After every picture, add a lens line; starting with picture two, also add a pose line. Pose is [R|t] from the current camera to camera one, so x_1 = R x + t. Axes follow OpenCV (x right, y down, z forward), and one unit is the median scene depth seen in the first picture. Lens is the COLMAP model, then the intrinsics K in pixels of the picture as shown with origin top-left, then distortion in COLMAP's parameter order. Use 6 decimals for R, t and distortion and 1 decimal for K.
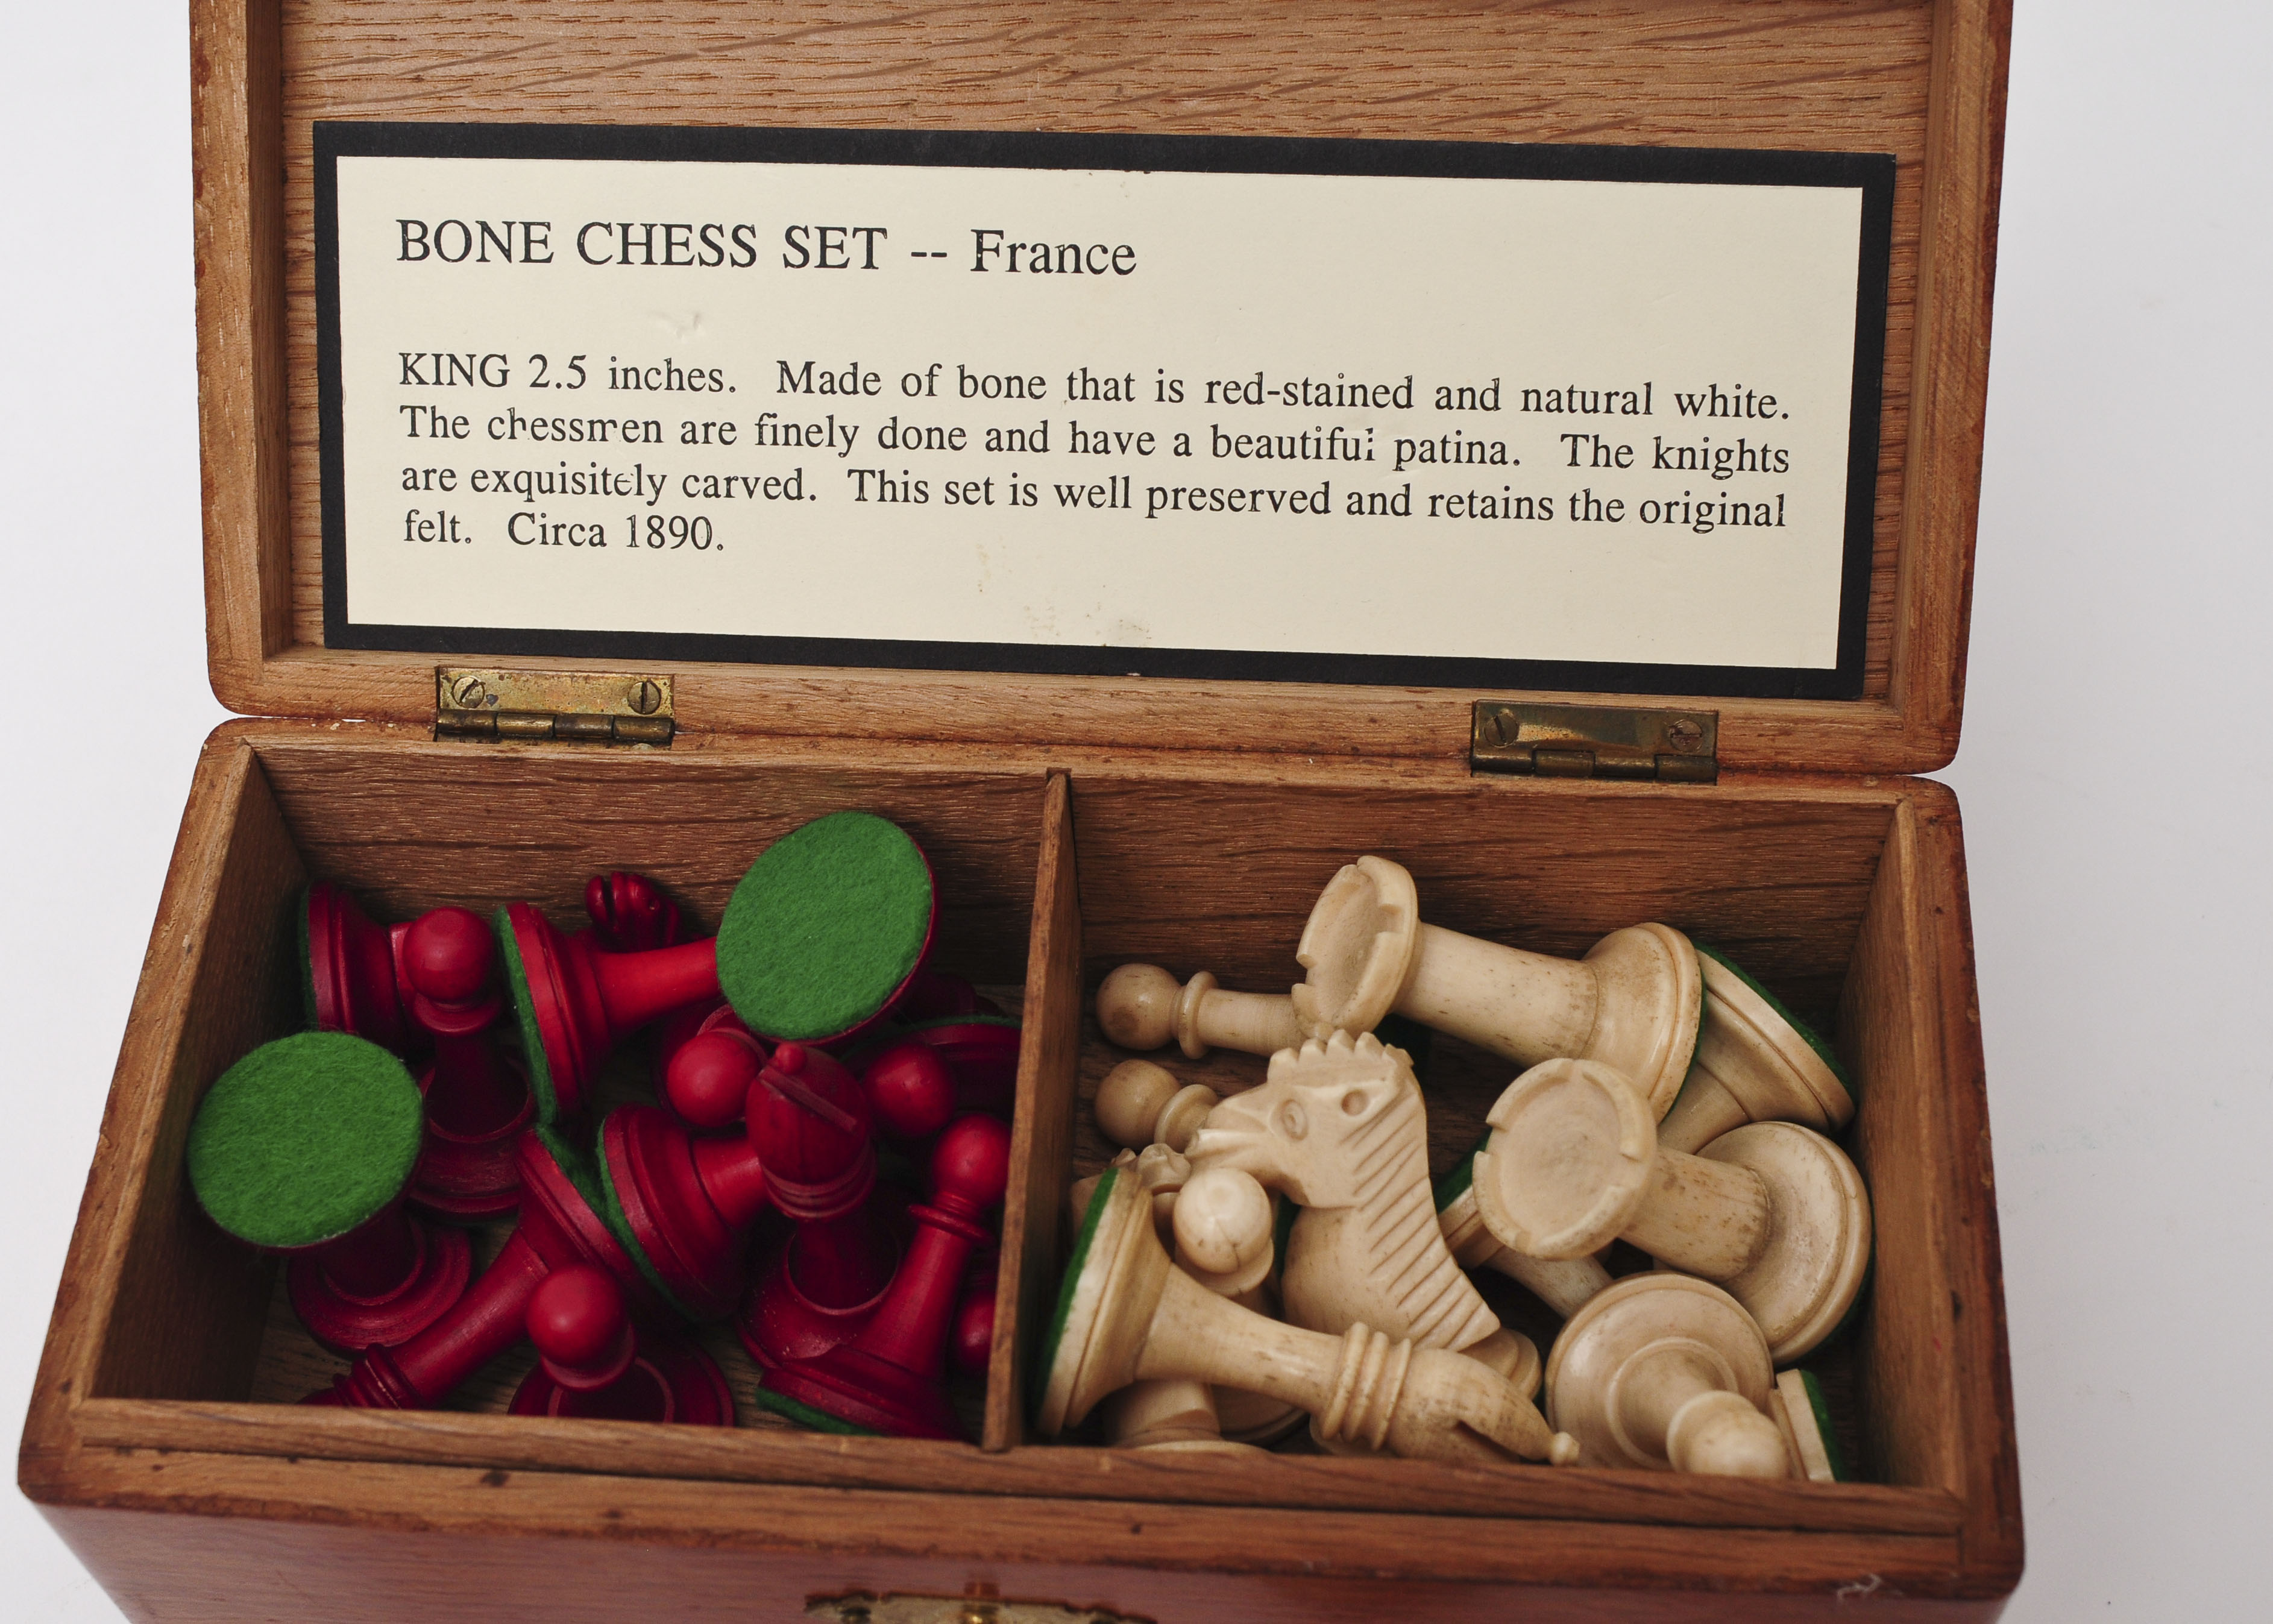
lens RADIAL K [[3169.0, 0, 1136.5], [0, 3169.0, 812.0], [0, 0, 1]] dist [-0.102188, -0.009041]
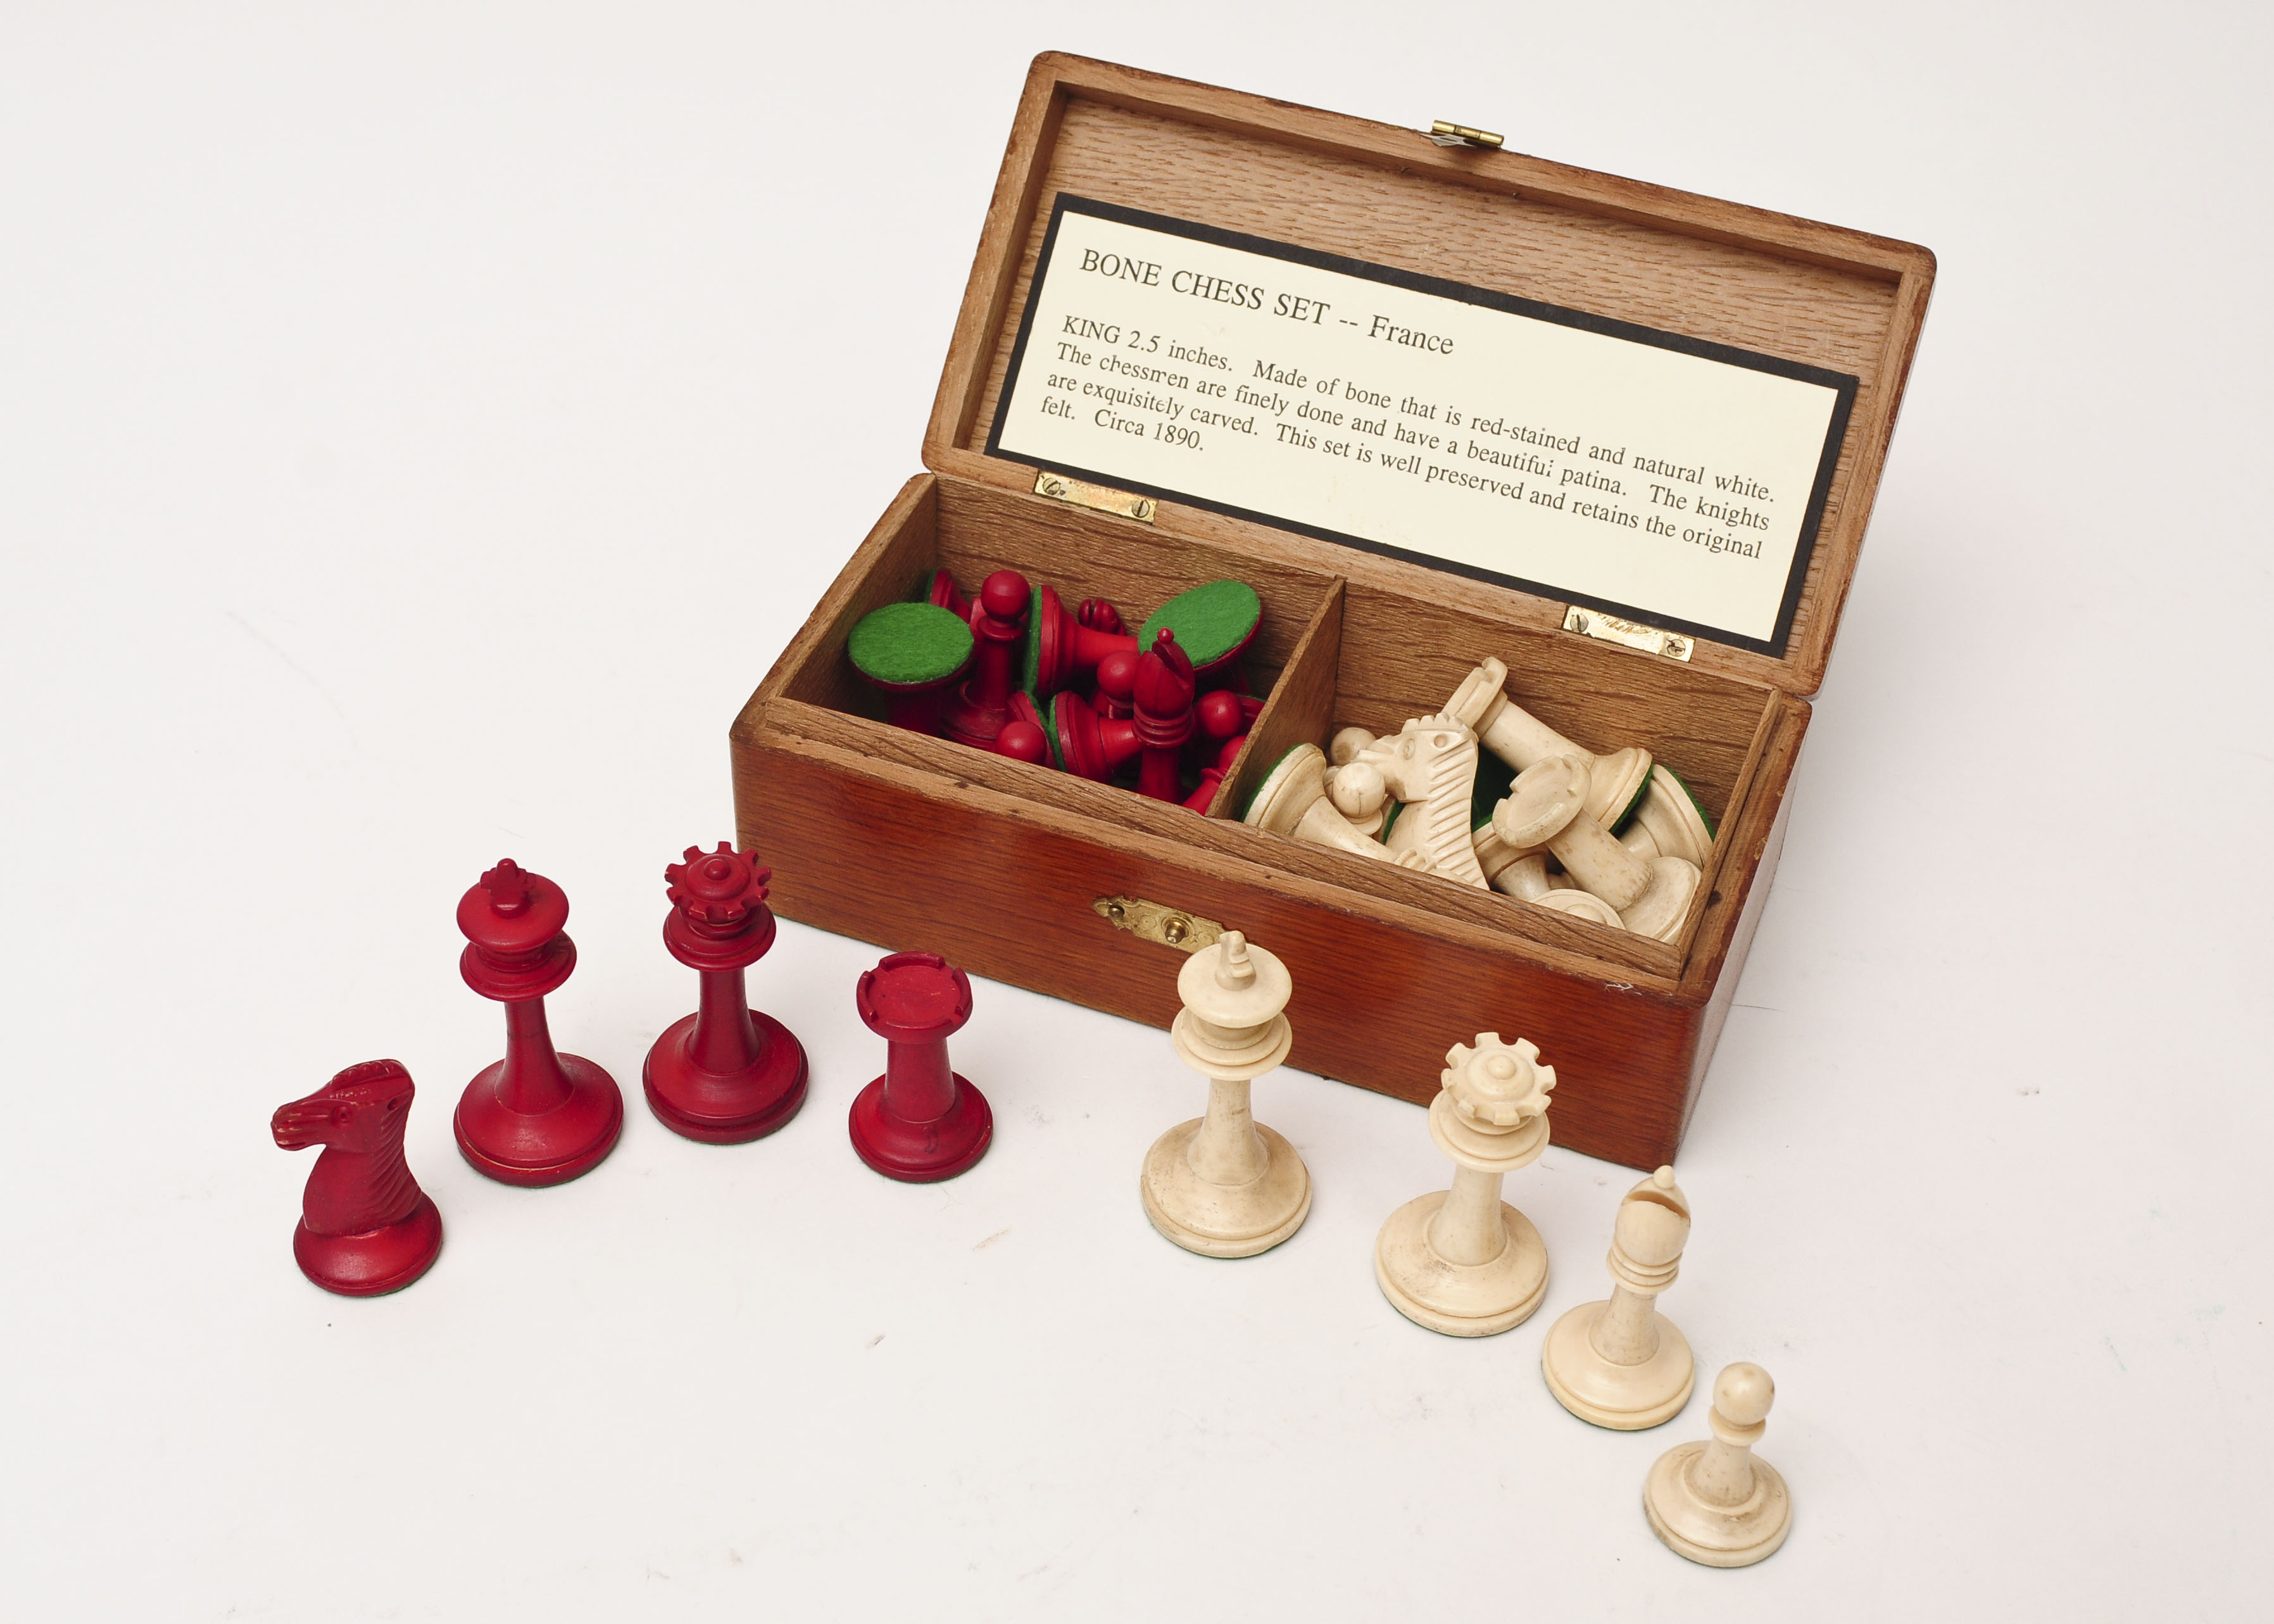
lens RADIAL K [[3170.4, 0, 1137.0], [0, 3170.4, 812.0], [0, 0, 1]] dist [-0.102188, -0.009041]
pose [[0.953010, 0.244925, -0.178279, 0.223055], [-0.278629, 0.939660, -0.198506, 0.510520], [0.118903, 0.238852, 0.963749, -0.773612]]
